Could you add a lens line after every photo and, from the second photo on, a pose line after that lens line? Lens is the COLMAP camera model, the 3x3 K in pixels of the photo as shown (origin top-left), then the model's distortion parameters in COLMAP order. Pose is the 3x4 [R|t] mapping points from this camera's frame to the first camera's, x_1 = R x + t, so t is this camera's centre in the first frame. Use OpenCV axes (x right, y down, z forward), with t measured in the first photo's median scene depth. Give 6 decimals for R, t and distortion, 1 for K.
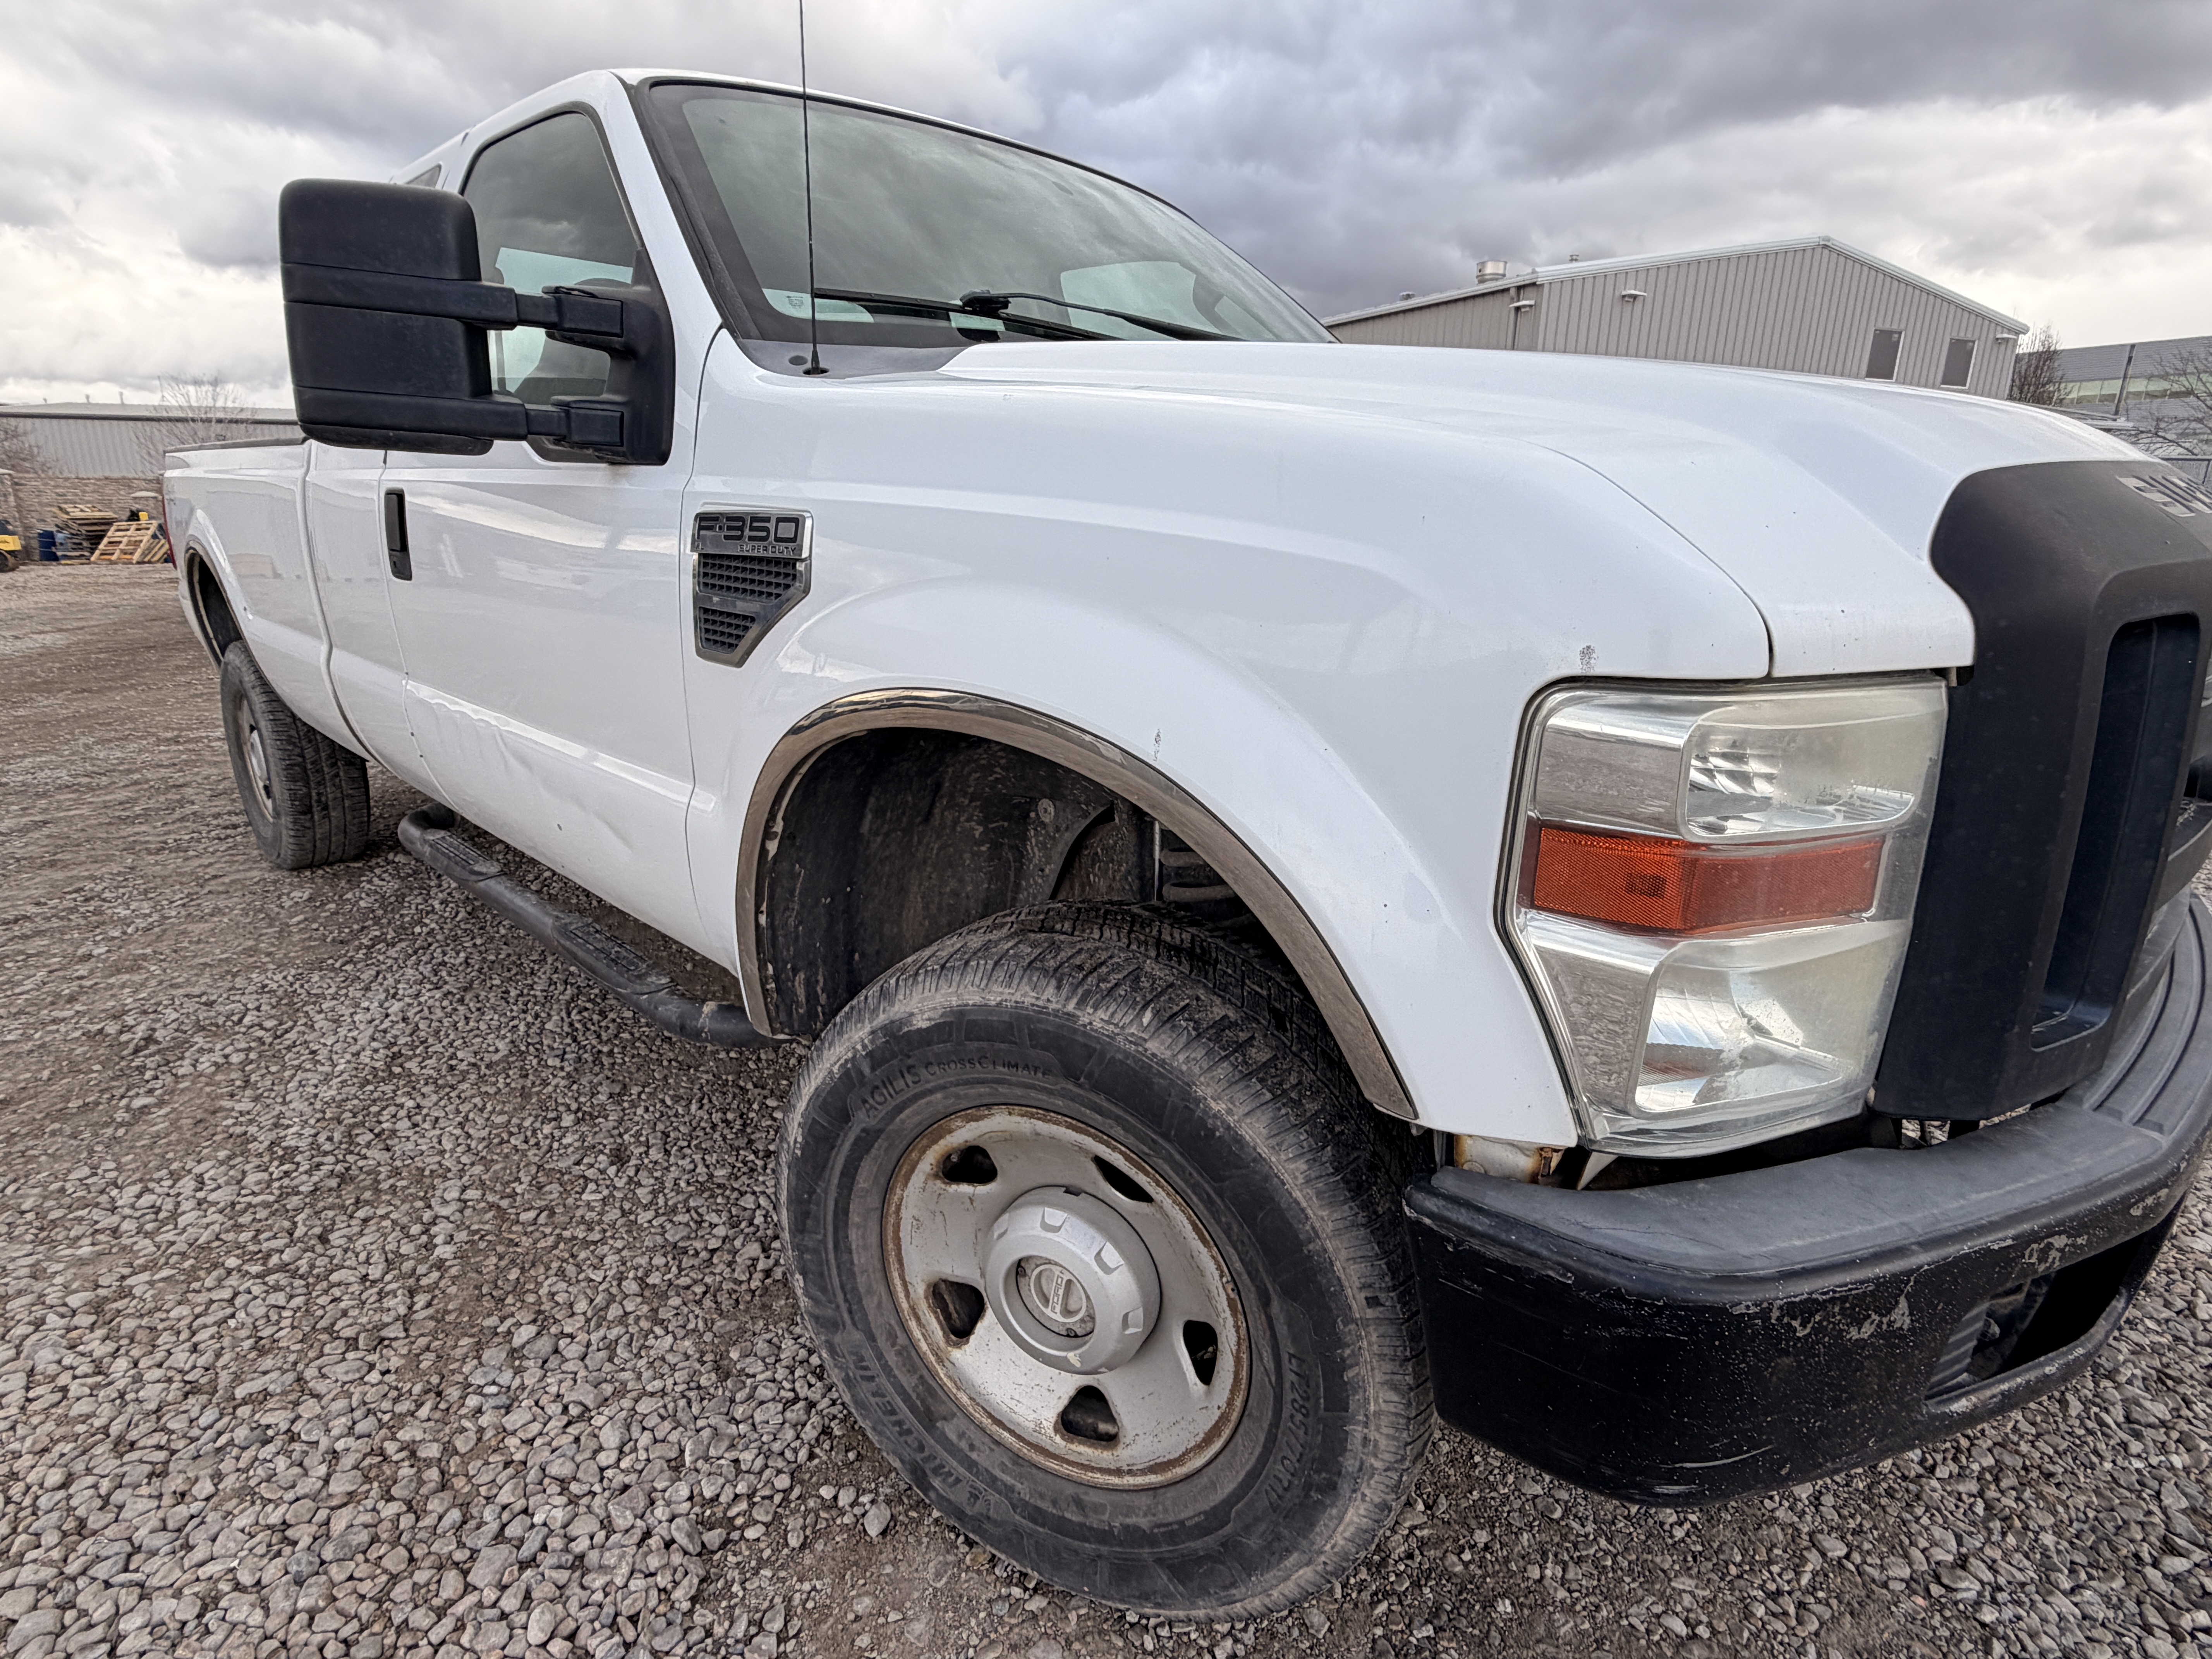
lens RADIAL K [[1153.6, 0, 1075.3], [0, 1153.6, 827.4], [0, 0, 1]] dist [-0.000542, -0.000189]
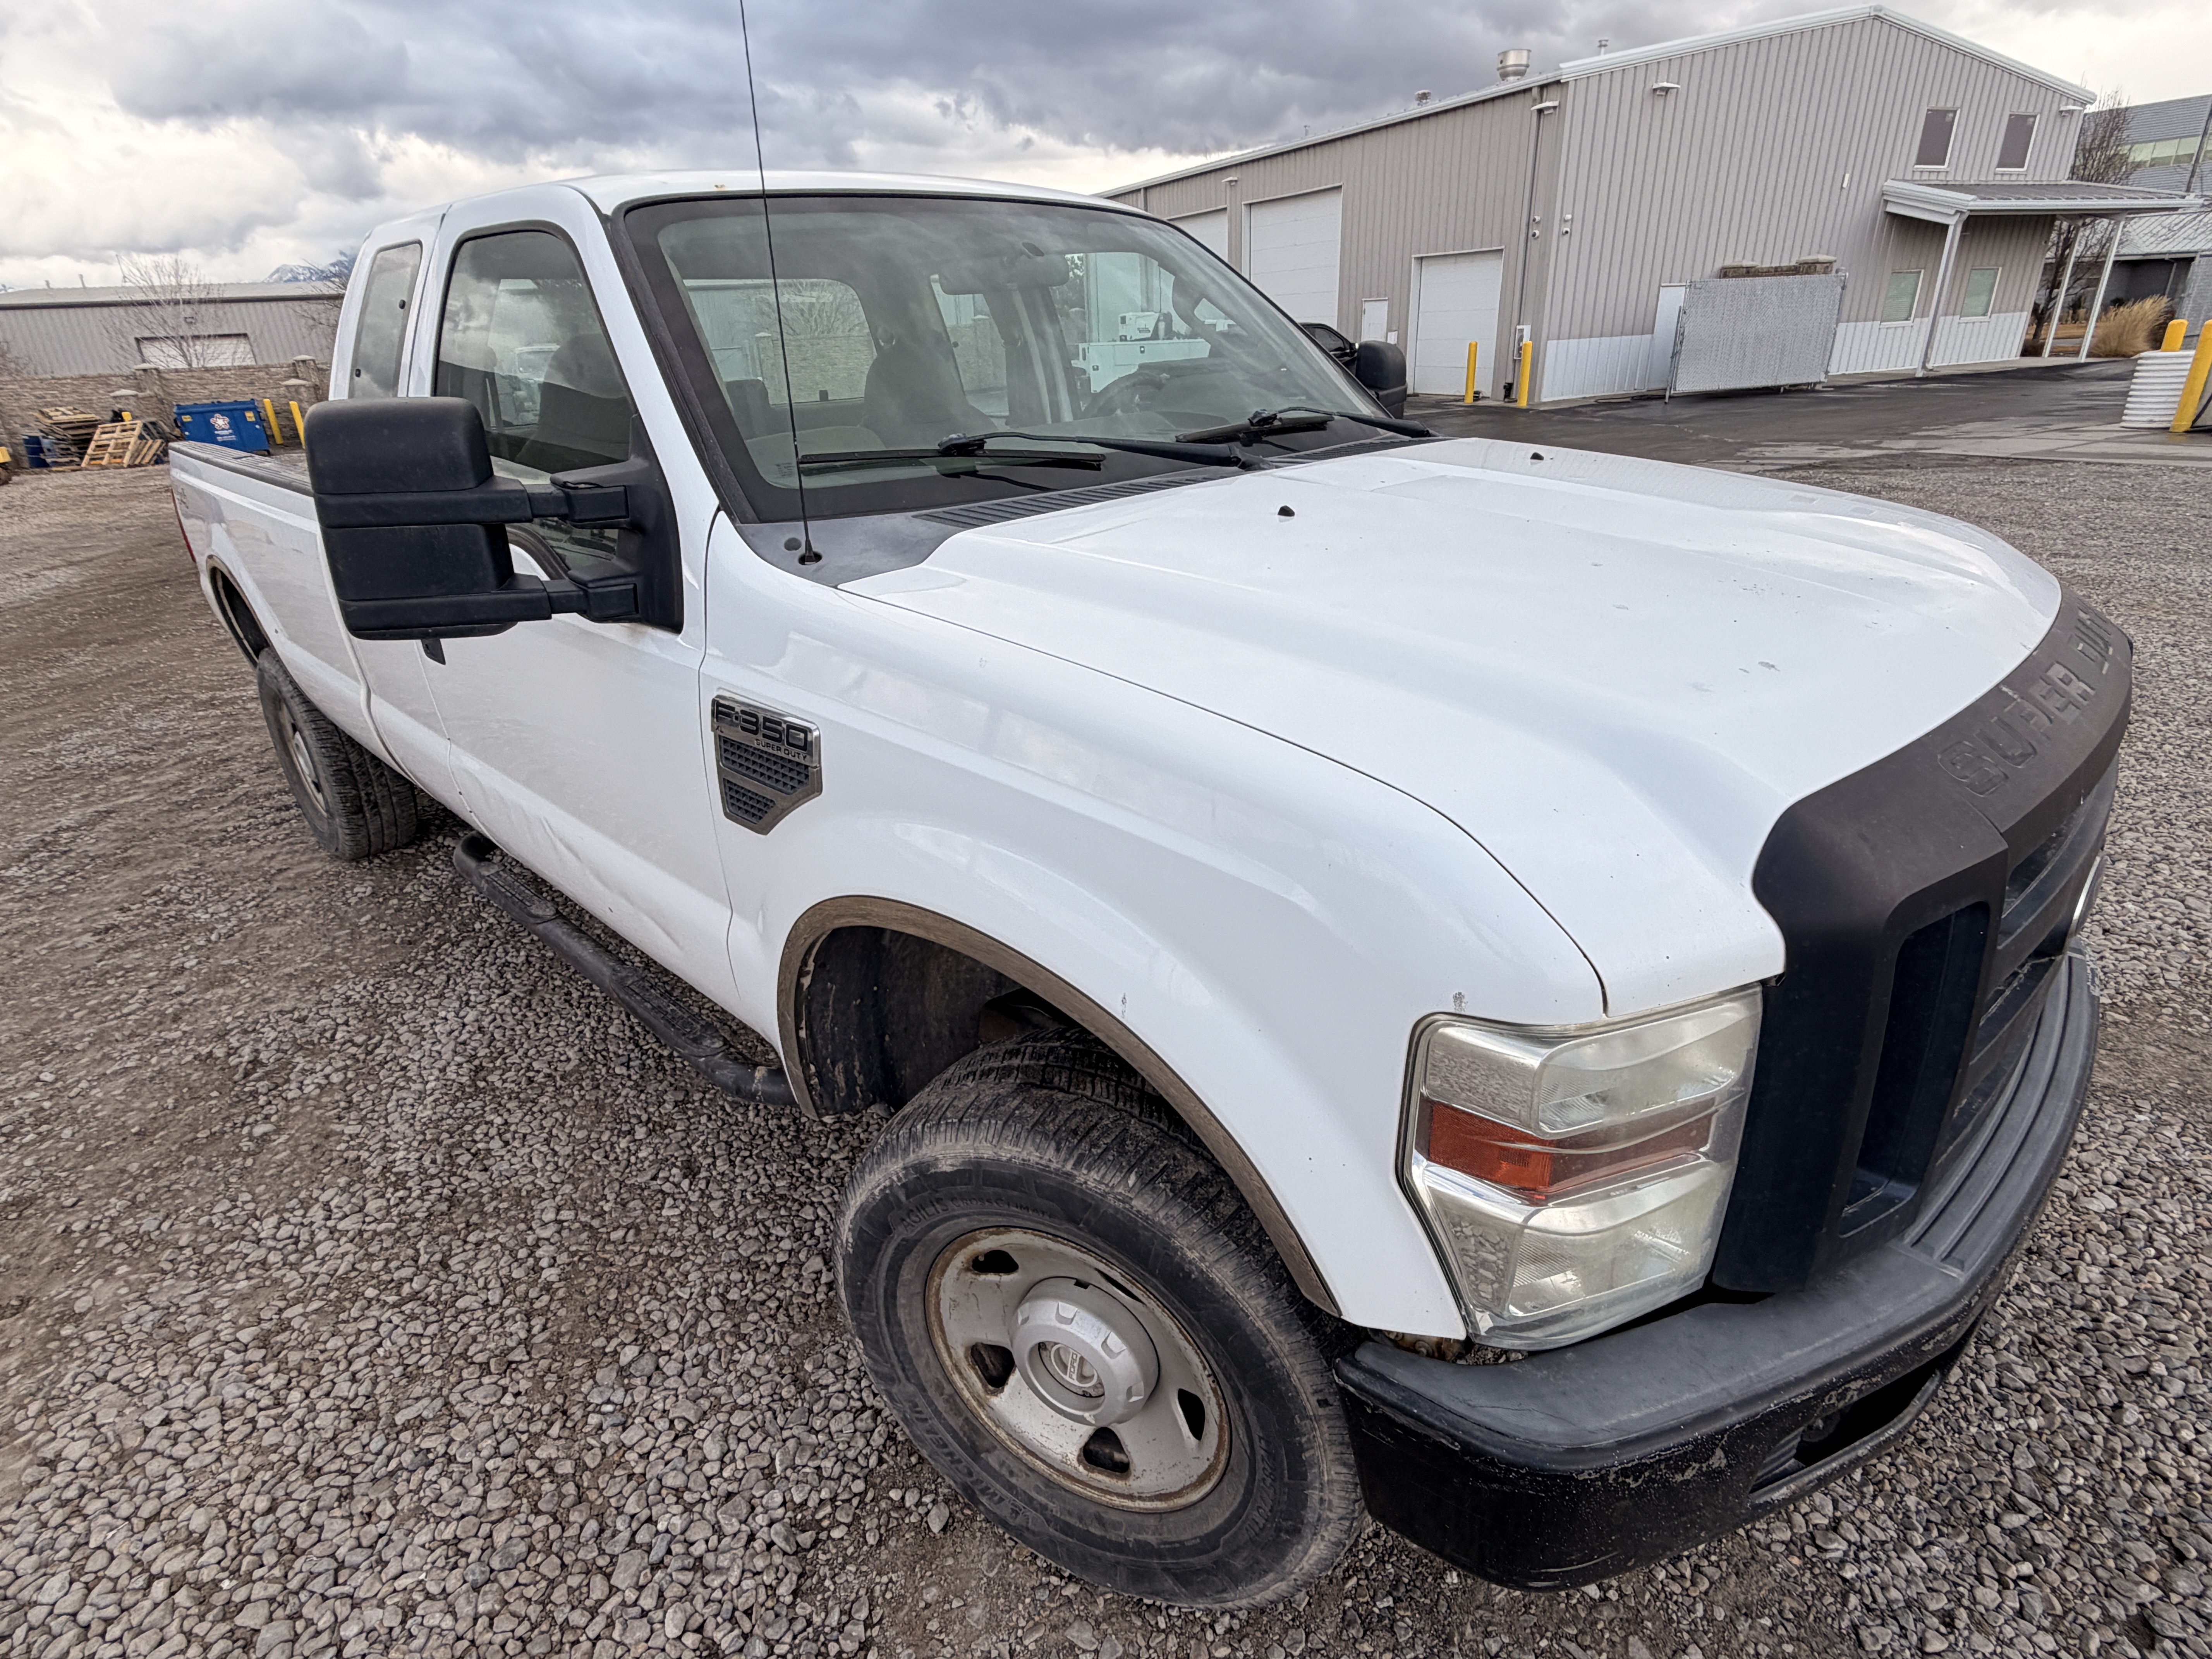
lens RADIAL K [[1154.3, 0, 1081.3], [0, 1154.3, 827.6], [0, 0, 1]] dist [0.000168, -0.000806]
pose [[0.998531, -0.050316, -0.020116, 0.037846], [0.052509, 0.990146, 0.129823, -0.257937], [0.013386, -0.130688, 0.991333, -0.103050]]
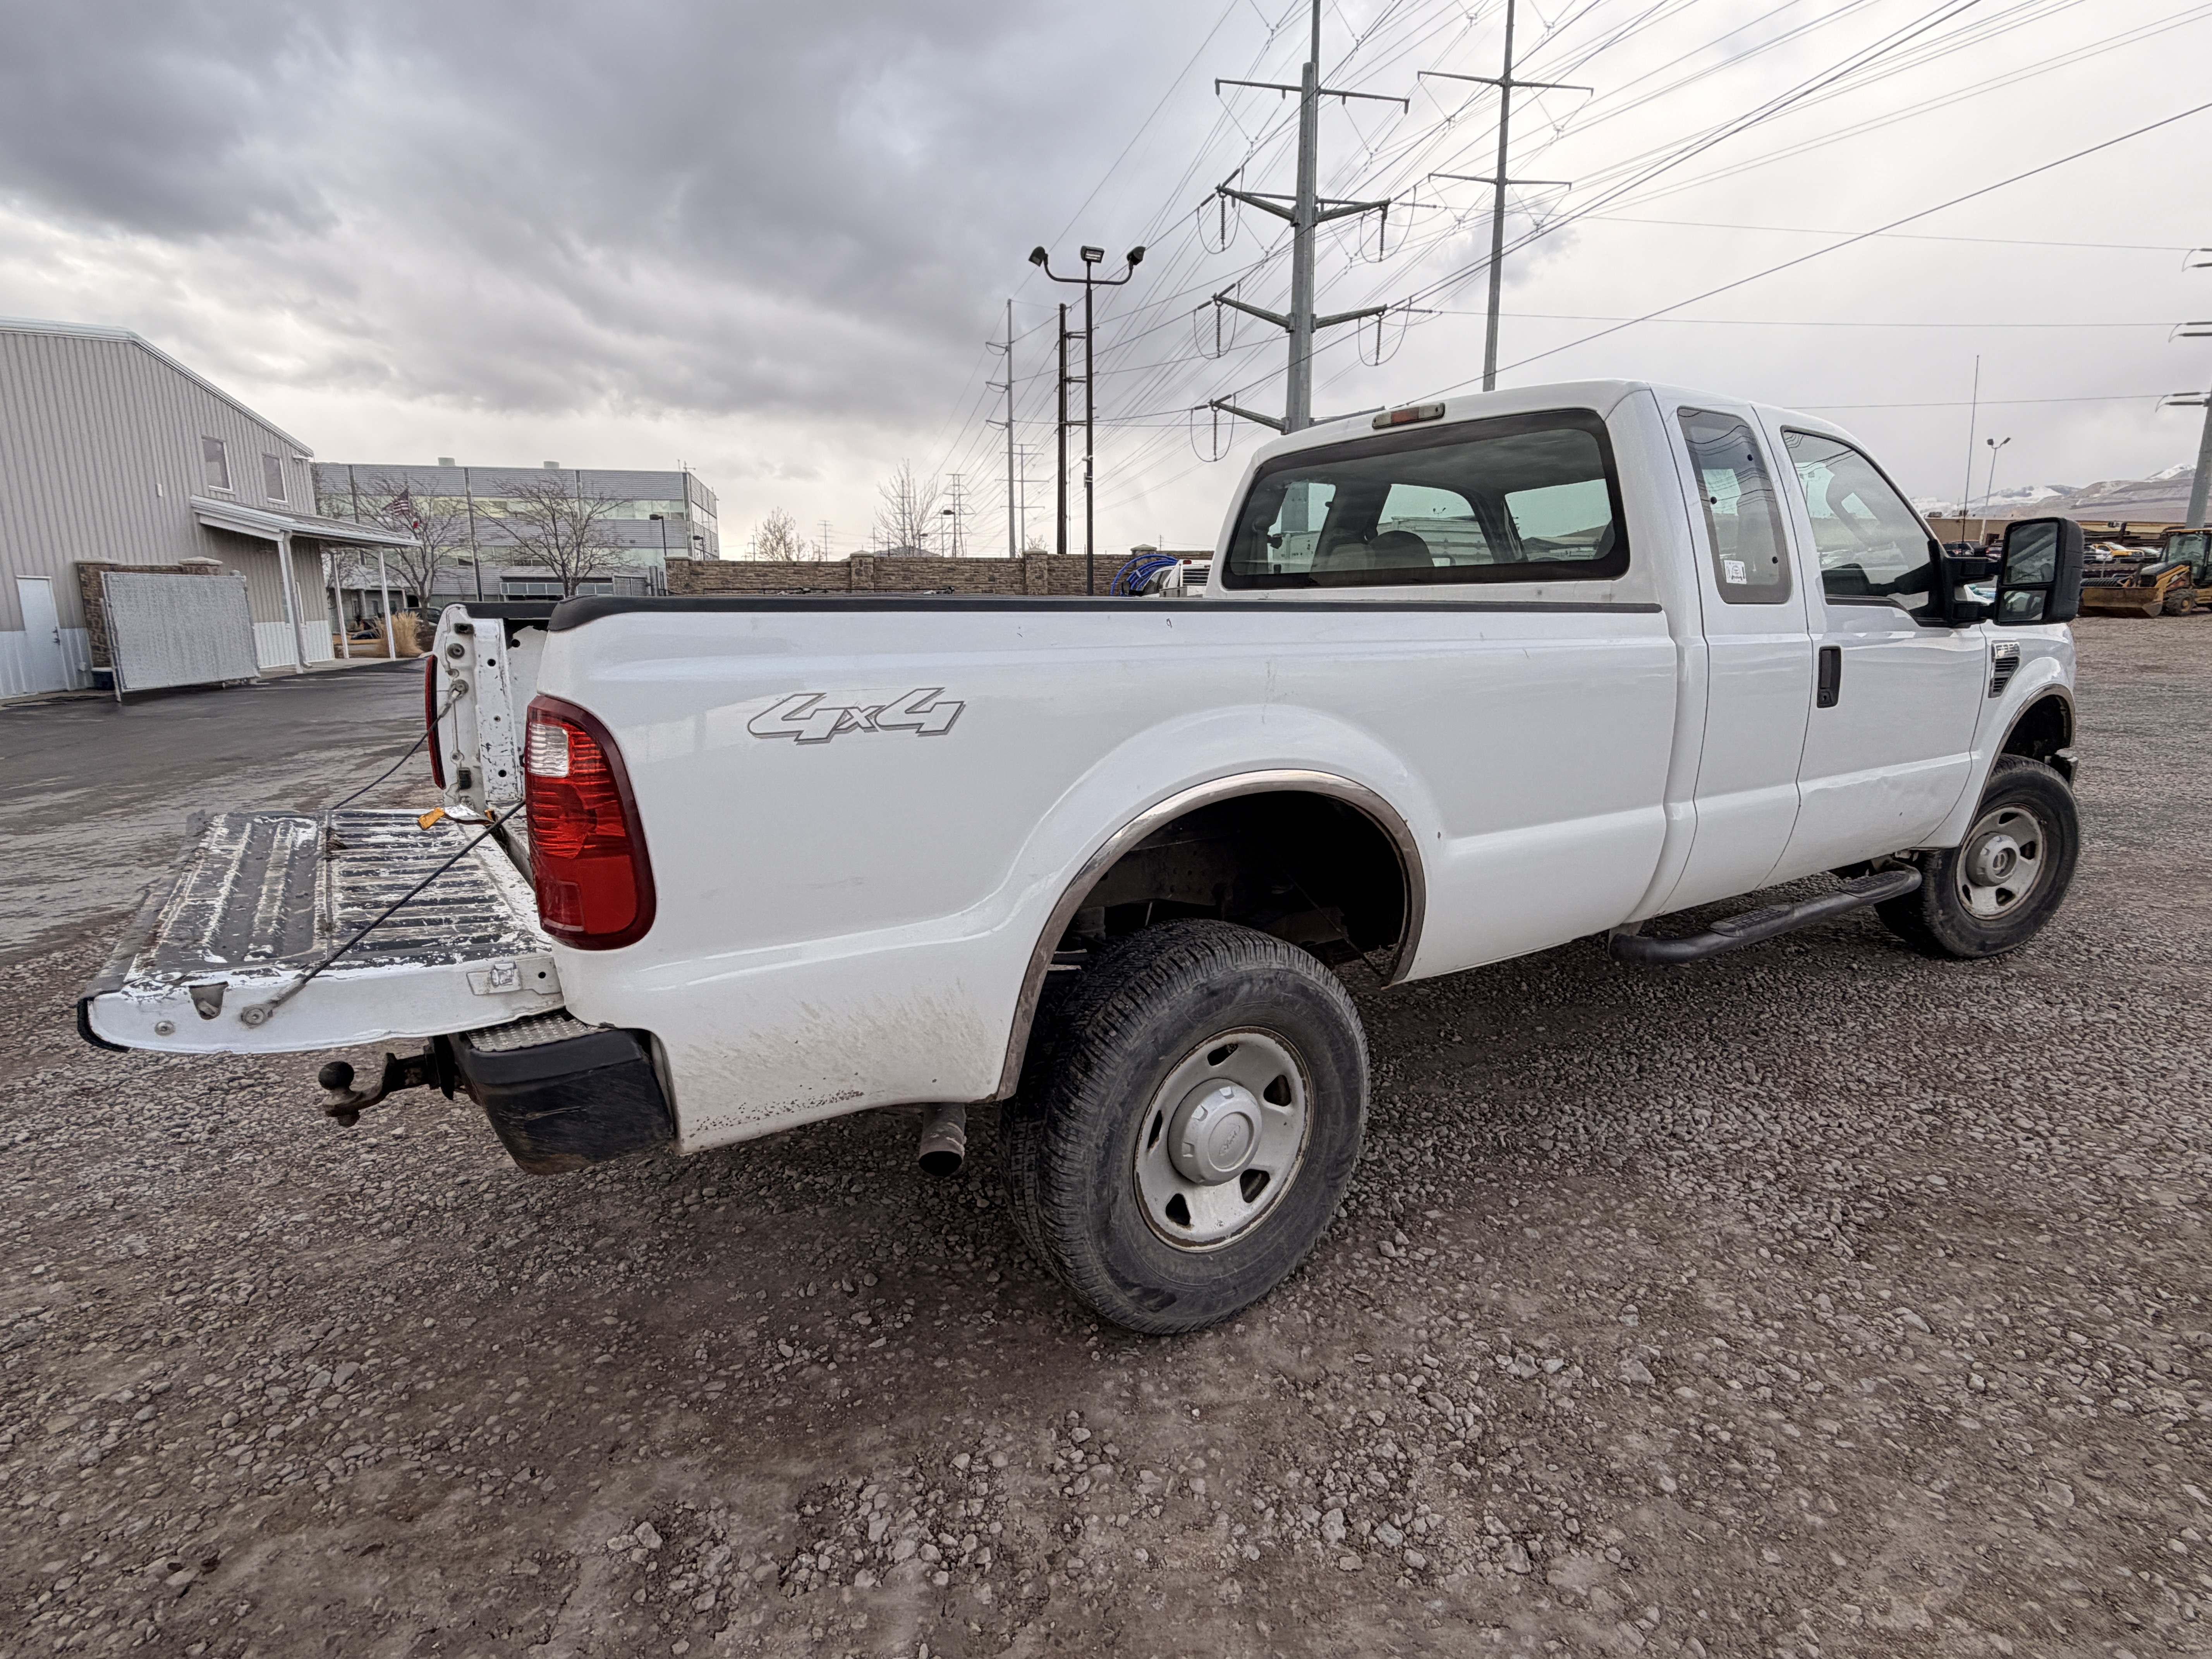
lens RADIAL K [[1136.4, 0, 1105.8], [0, 1136.4, 836.0], [0, 0, 1]] dist [-0.001564, -0.000540]
pose [[0.178557, -0.211820, 0.960859, -3.131706], [0.278941, 0.947385, 0.157014, -0.797183], [-0.943562, 0.239986, 0.228248, 2.286959]]
